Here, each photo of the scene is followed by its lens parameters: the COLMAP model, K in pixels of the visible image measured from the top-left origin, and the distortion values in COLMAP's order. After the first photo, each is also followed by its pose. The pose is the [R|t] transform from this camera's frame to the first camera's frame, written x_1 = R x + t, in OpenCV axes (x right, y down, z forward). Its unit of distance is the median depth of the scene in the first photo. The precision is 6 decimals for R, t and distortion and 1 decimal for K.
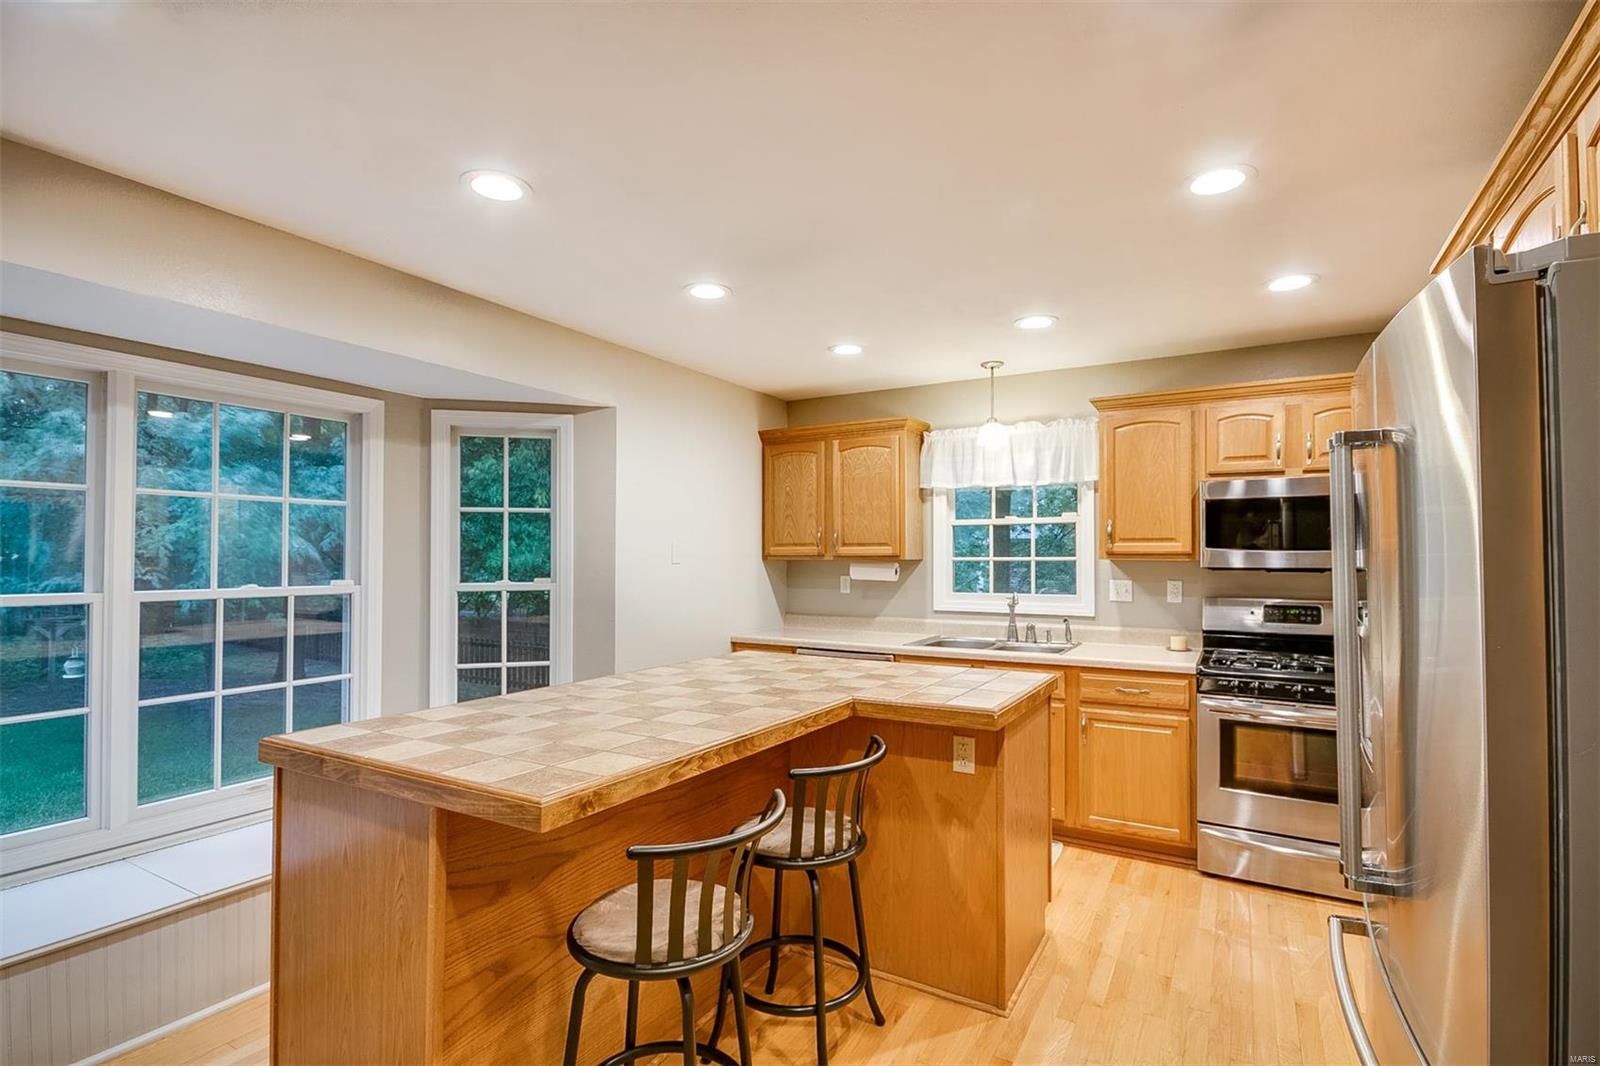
lens RADIAL K [[769.0, 0, 807.7], [0, 769.0, 546.1], [0, 0, 1]] dist [0.004610, 0.000685]
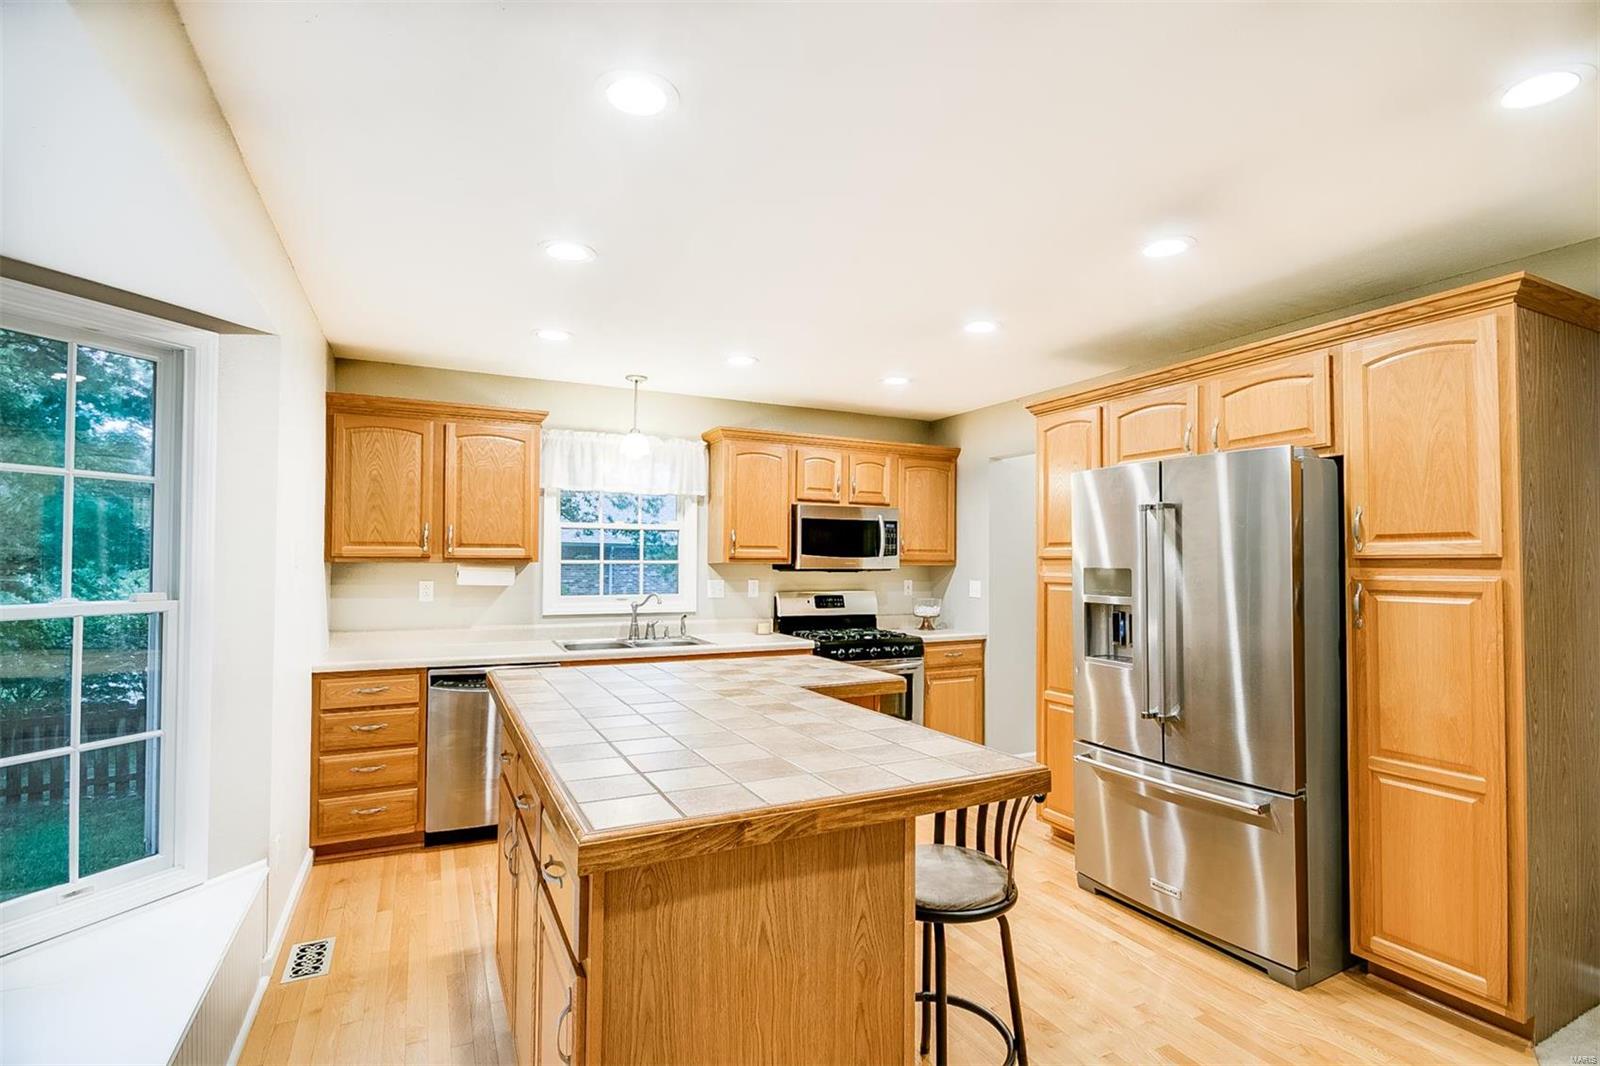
lens RADIAL K [[769.0, 0, 807.7], [0, 769.0, 546.1], [0, 0, 1]] dist [0.004610, 0.000685]
pose [[0.556742, 0.020947, 0.830421, -0.510363], [-0.017119, 0.999759, -0.013741, 0.005271], [-0.830509, -0.006566, 0.556966, 0.216303]]
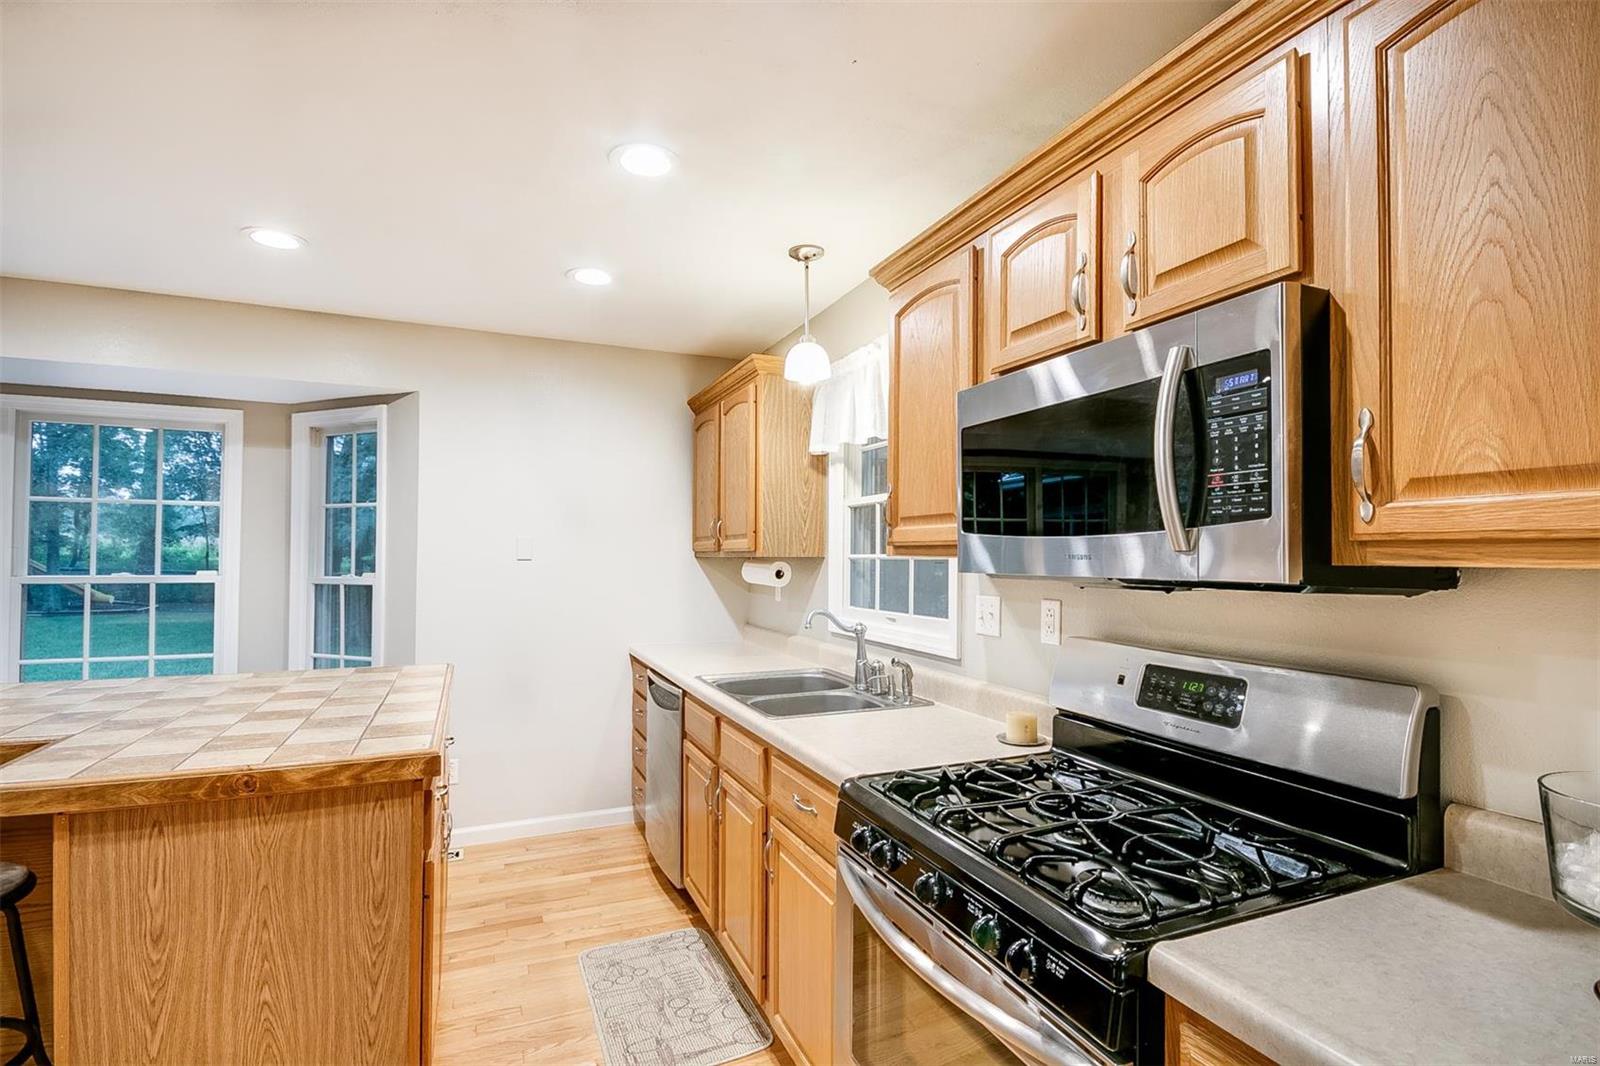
lens RADIAL K [[769.0, 0, 807.7], [0, 769.0, 546.1], [0, 0, 1]] dist [0.004610, 0.000685]
pose [[0.801324, -0.003271, -0.598222, 0.633894], [0.005029, 0.999987, 0.001270, 0.008011], [0.598210, -0.004026, 0.801329, 0.493995]]
